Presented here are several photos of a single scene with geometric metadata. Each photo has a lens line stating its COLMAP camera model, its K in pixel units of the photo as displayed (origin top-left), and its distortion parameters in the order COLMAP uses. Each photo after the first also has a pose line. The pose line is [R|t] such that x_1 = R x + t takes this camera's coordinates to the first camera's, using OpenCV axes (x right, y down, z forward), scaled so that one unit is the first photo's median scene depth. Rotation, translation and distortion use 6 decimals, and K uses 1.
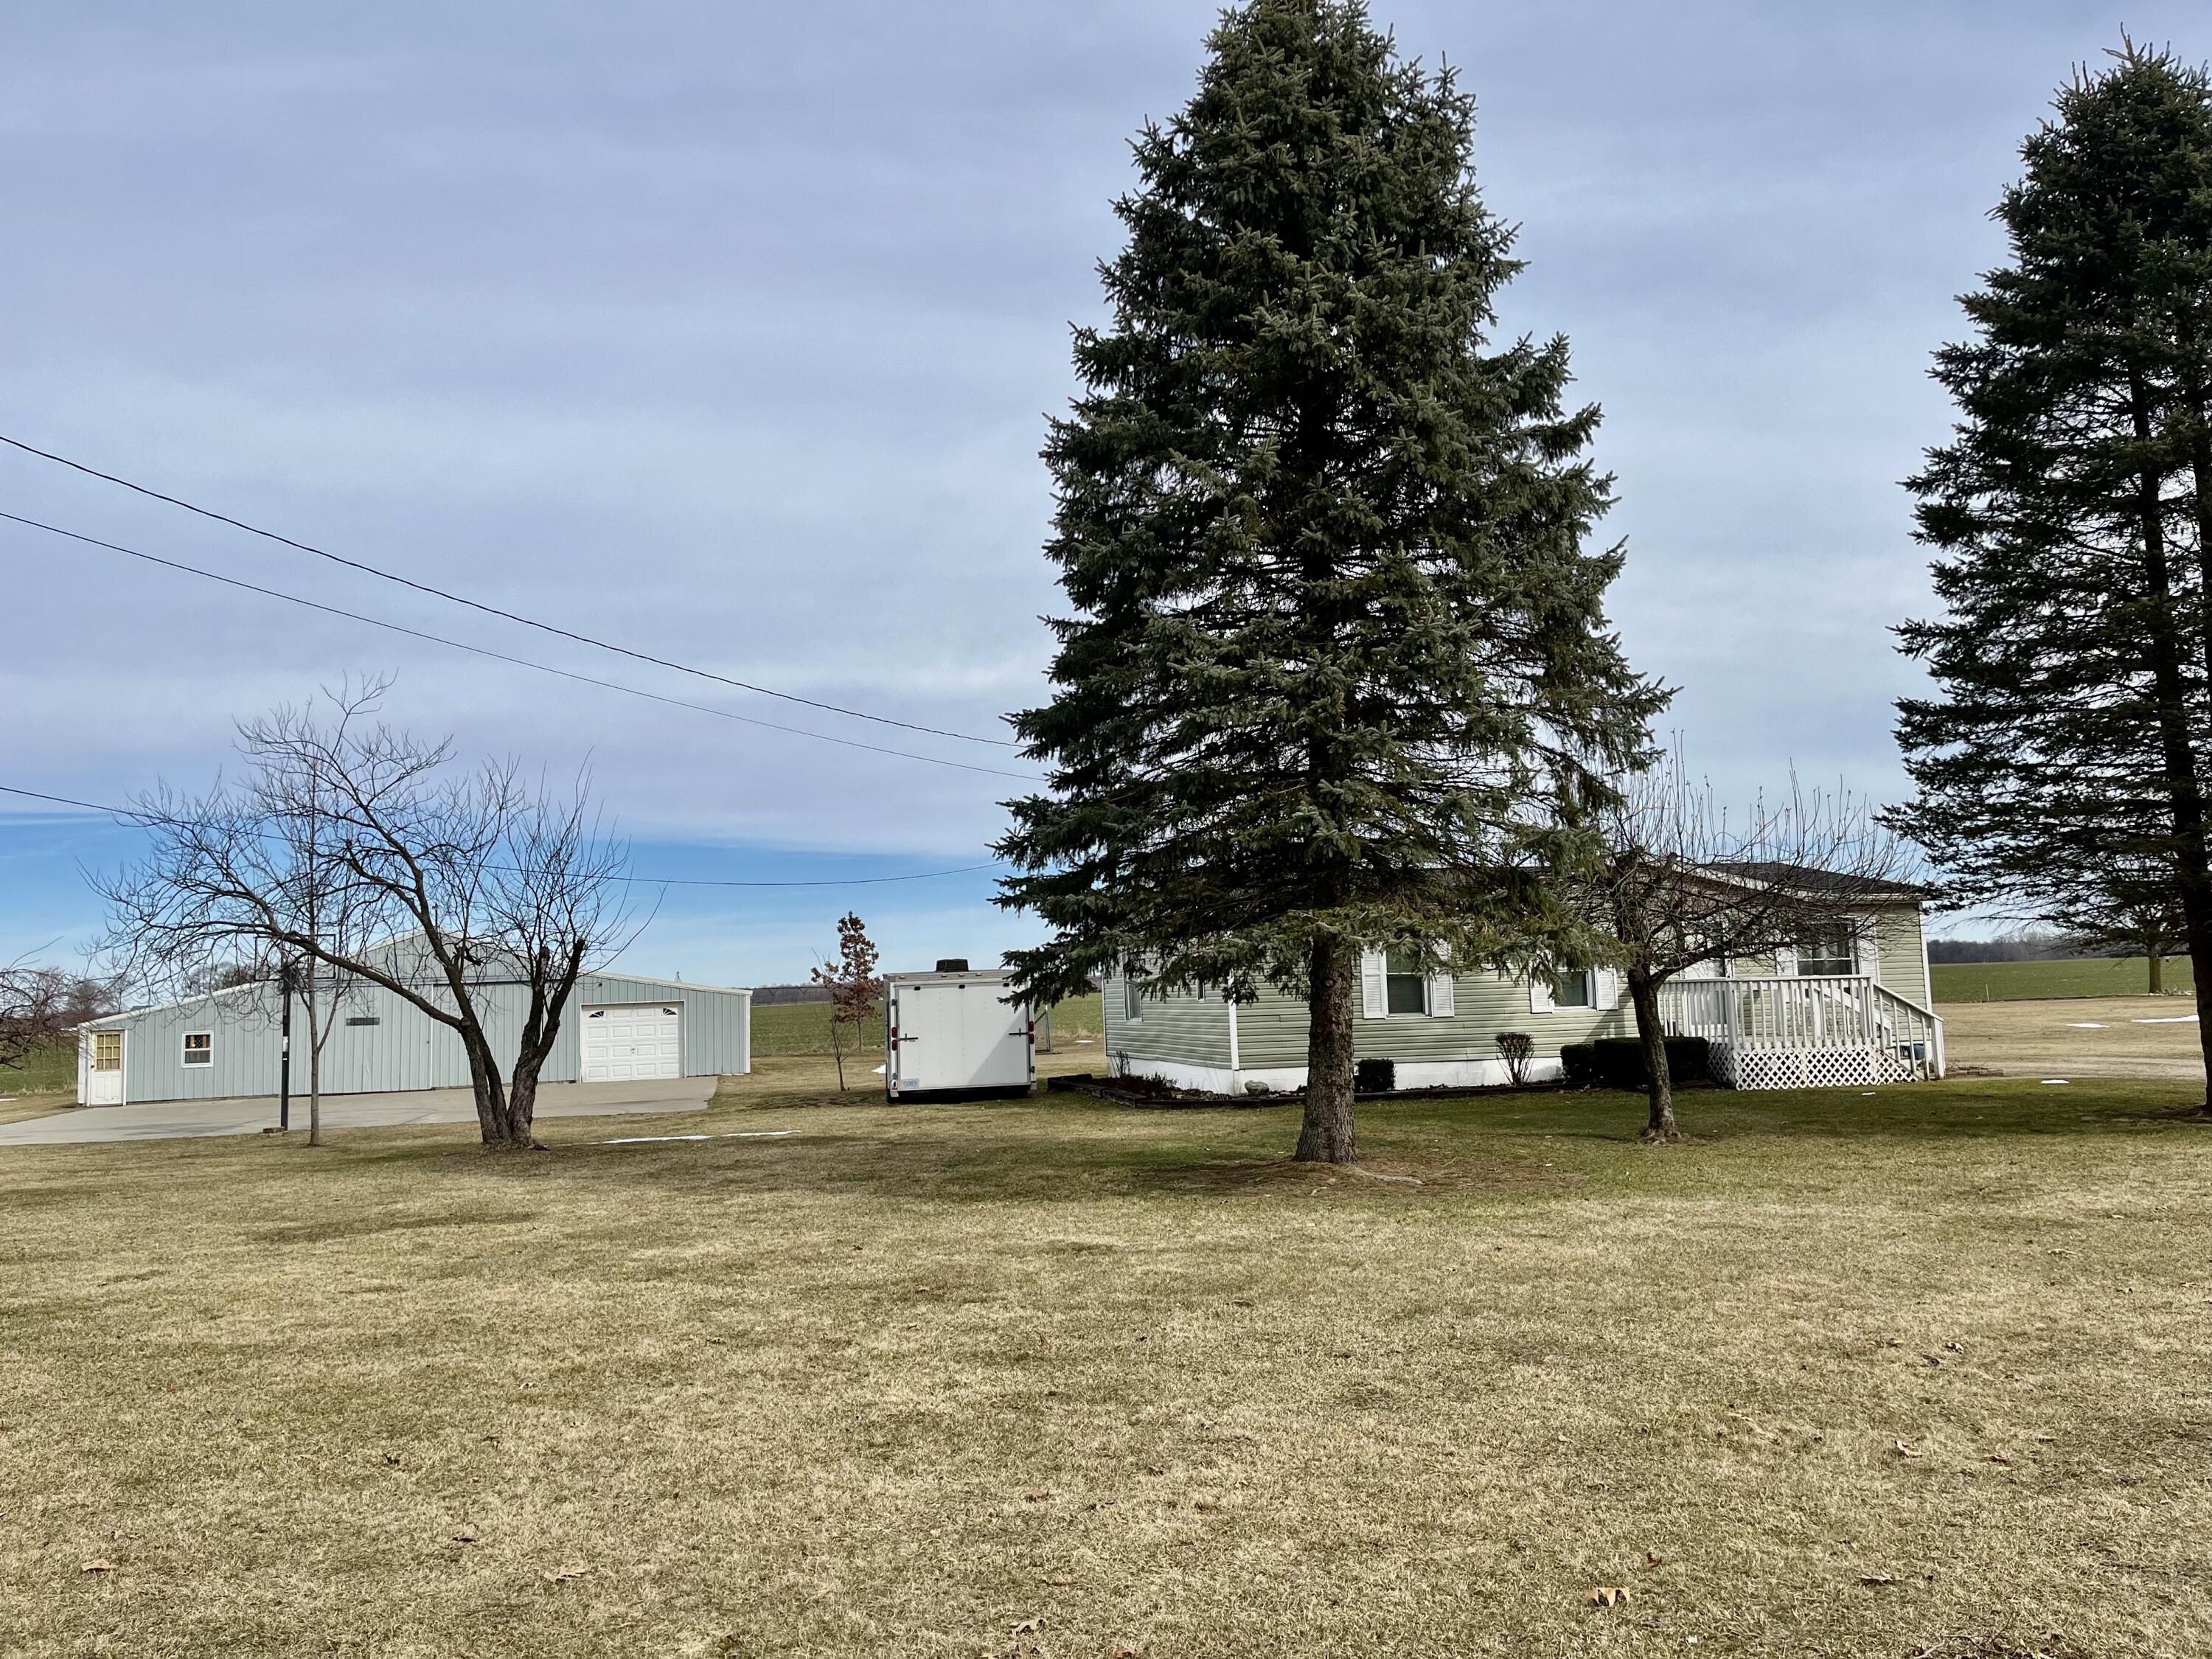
lens RADIAL K [[1685.5, 0, 1100.3], [0, 1685.5, 831.5], [0, 0, 1]] dist [-0.005927, -0.001246]
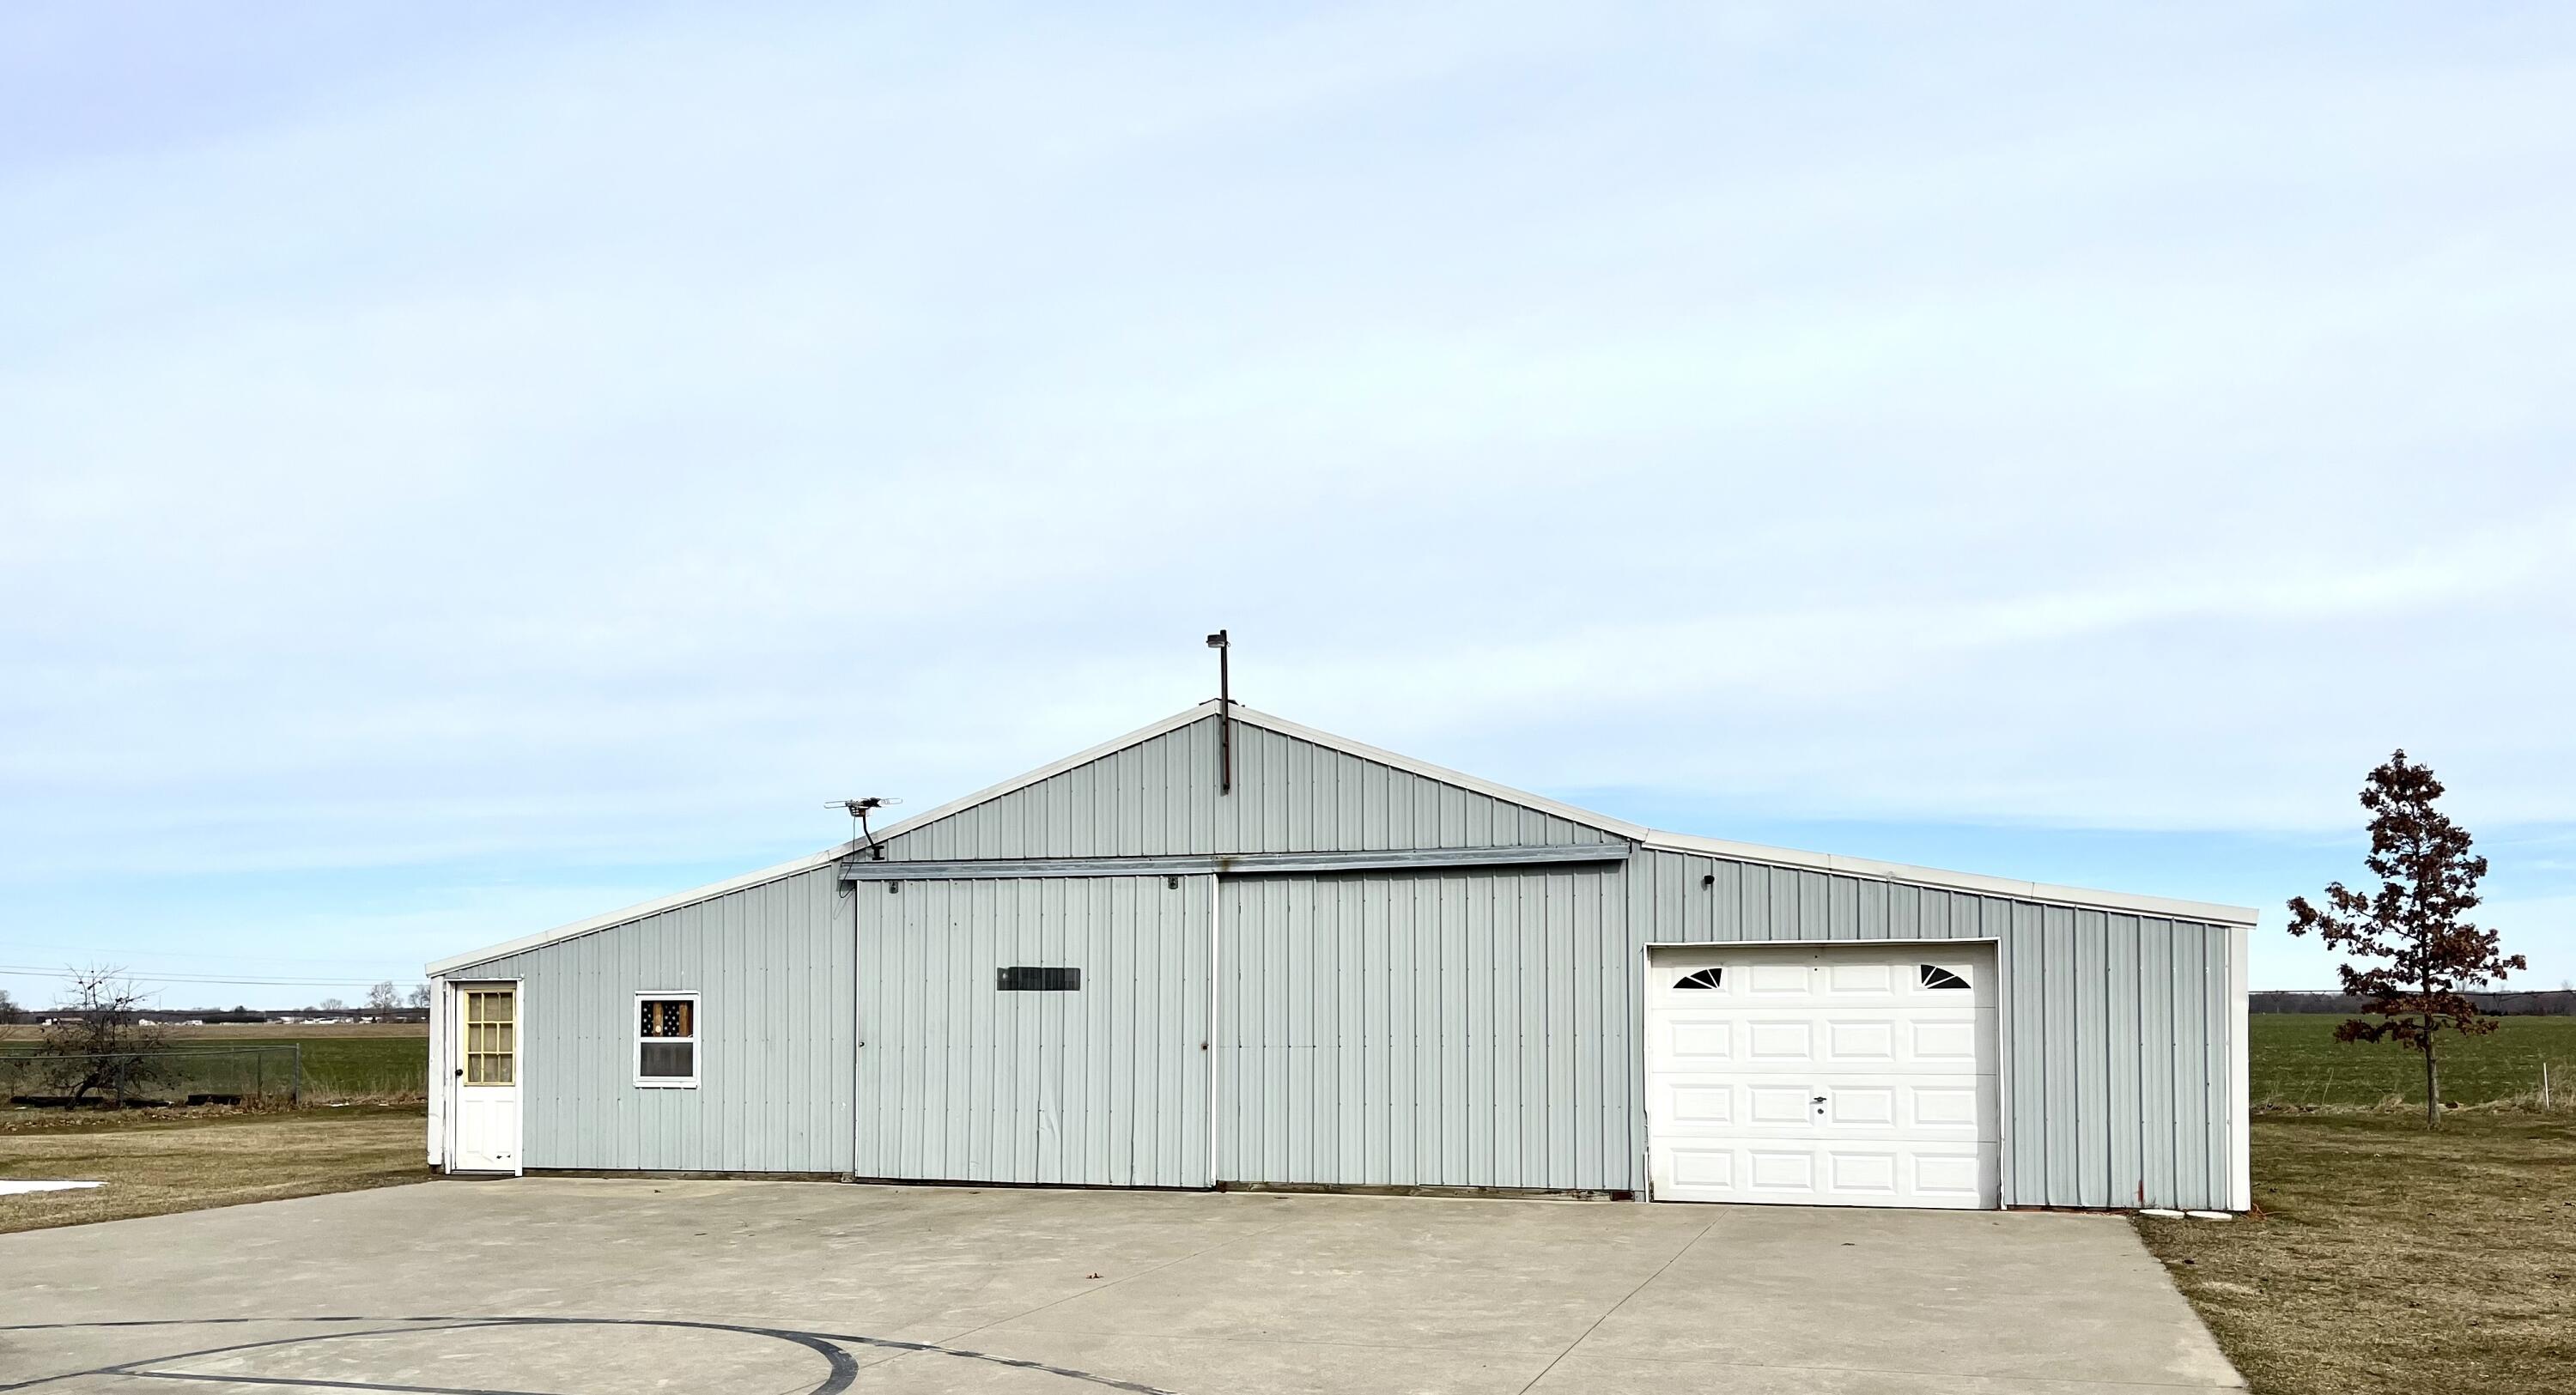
lens RADIAL K [[2253.1, 0, 1285.9], [0, 2253.1, 705.5], [0, 0, 1]] dist [0.010430, 0.001883]
pose [[0.871243, -0.029681, -0.489953, -0.168855], [0.014353, 0.999284, -0.035014, 0.074713], [0.490642, 0.023474, 0.871045, 0.629060]]
